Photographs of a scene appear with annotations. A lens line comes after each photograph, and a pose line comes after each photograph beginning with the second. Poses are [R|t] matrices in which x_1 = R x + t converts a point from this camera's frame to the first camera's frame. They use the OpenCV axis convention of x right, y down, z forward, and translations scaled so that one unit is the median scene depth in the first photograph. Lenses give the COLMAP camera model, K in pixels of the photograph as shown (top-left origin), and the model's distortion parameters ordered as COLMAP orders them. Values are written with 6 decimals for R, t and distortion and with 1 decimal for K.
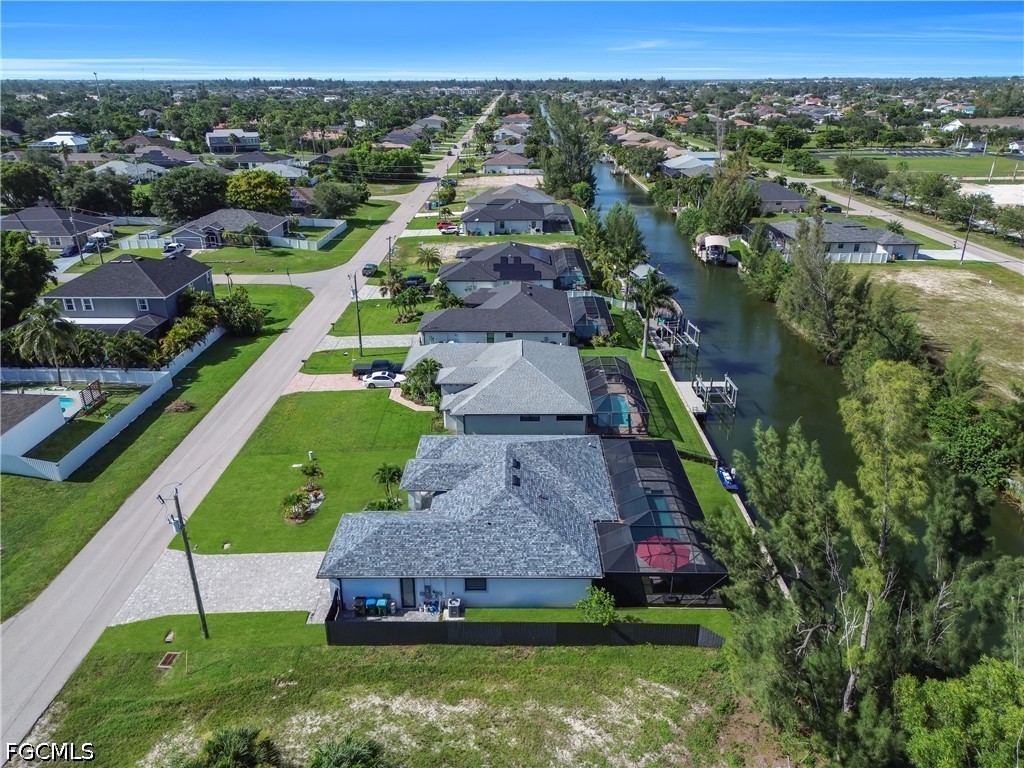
lens RADIAL K [[718.3, 0, 512.0], [0, 718.3, 384.0], [0, 0, 1]] dist [0.060767, -0.047121]
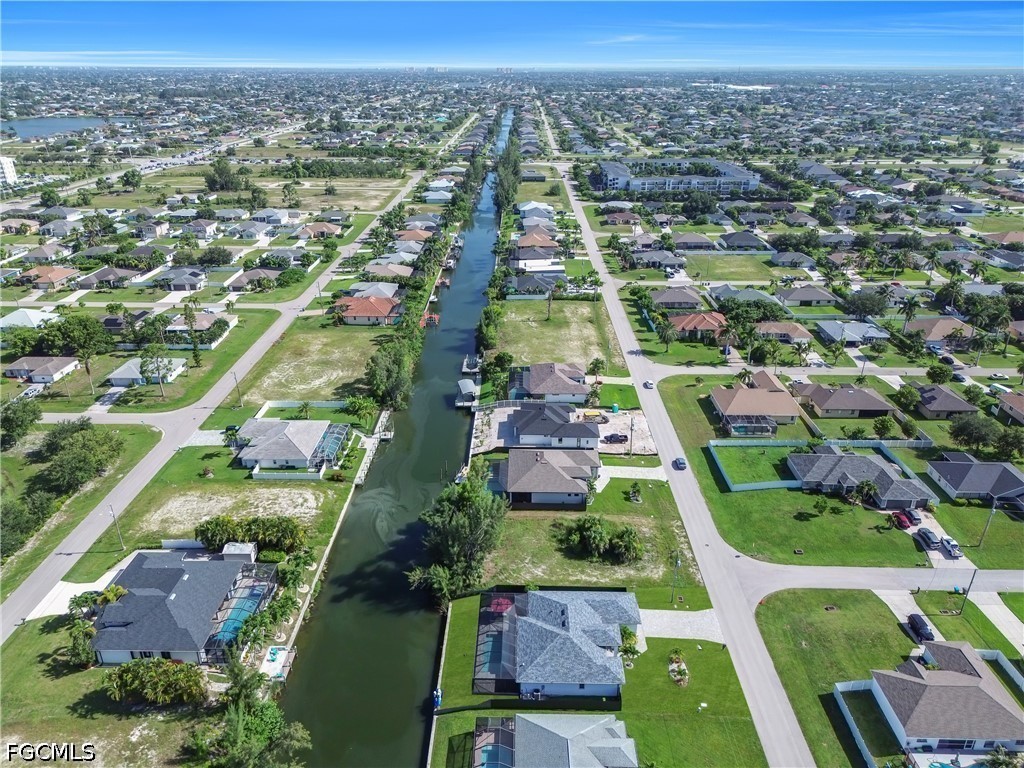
lens RADIAL K [[718.3, 0, 512.0], [0, 718.3, 384.0], [0, 0, 1]] dist [0.060767, -0.047121]
pose [[-0.999942, -0.001187, 0.010675, 0.146065], [0.006935, 0.687592, 0.726064, -2.051749], [-0.008202, 0.726096, -0.687544, 2.120822]]
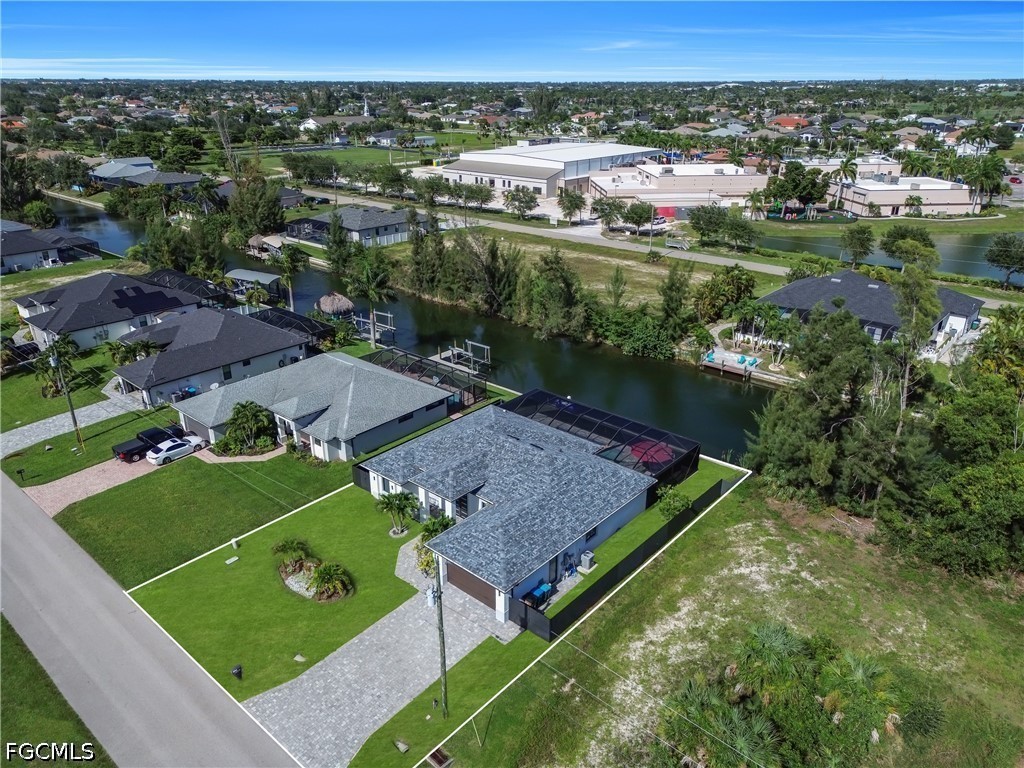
lens RADIAL K [[718.3, 0, 512.0], [0, 718.3, 384.0], [0, 0, 1]] dist [0.060767, -0.047121]
pose [[0.655534, -0.289373, 0.697524, -0.797835], [0.290805, 0.949168, 0.120470, -0.105571], [-0.696928, 0.123871, 0.706362, 0.254718]]
